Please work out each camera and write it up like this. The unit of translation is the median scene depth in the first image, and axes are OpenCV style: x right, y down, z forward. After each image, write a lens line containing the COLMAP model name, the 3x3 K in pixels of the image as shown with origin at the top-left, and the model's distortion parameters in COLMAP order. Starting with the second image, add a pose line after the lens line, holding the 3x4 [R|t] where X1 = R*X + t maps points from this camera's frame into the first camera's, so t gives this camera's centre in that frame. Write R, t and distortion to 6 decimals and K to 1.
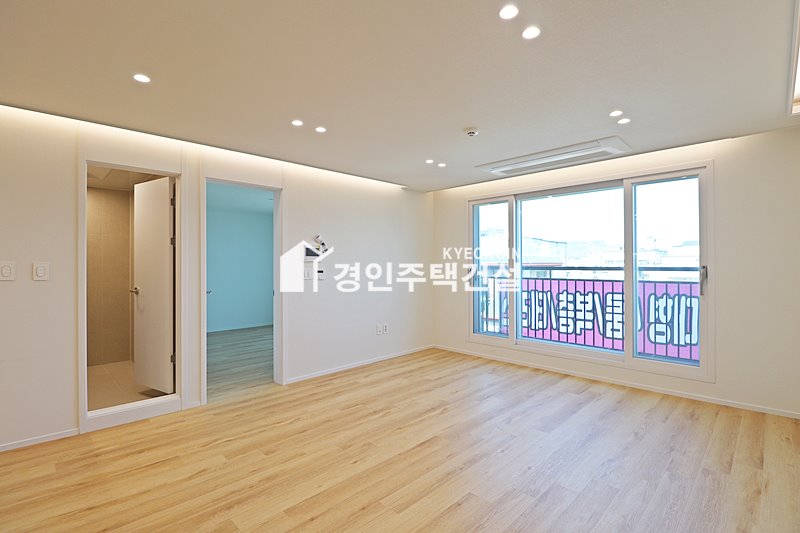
lens RADIAL K [[375.1, 0, 403.8], [0, 375.1, 260.4], [0, 0, 1]] dist [0.003366, -0.016587]
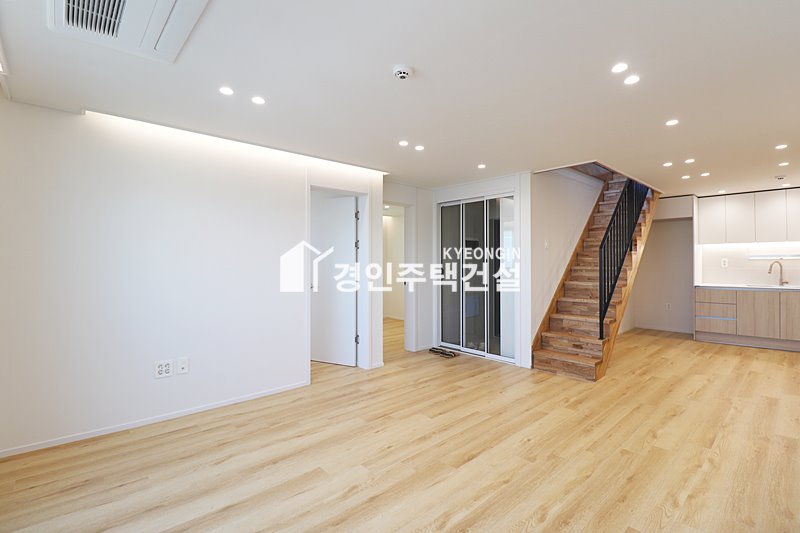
lens RADIAL K [[368.8, 0, 403.3], [0, 368.8, 259.2], [0, 0, 1]] dist [-0.001052, -0.015670]
pose [[-0.999096, 0.006772, 0.041973, 0.117525], [0.005904, 0.999767, -0.020776, 0.014752], [-0.042104, -0.020510, -0.998903, 1.297744]]
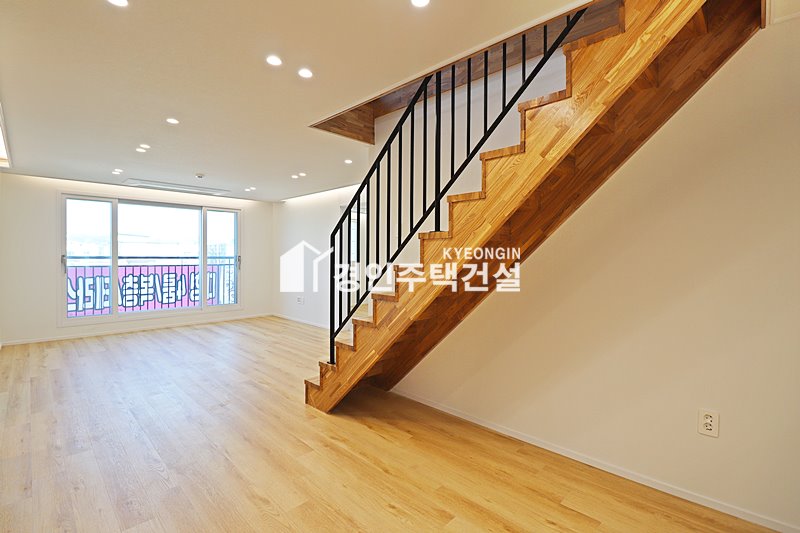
lens RADIAL K [[375.1, 0, 403.8], [0, 375.1, 260.4], [0, 0, 1]] dist [0.003366, -0.016587]
pose [[-0.010487, -0.008801, 0.999906, -1.177371], [-0.016239, 0.999831, 0.008630, 0.005844], [-0.999813, -0.016147, -0.010629, 0.073916]]
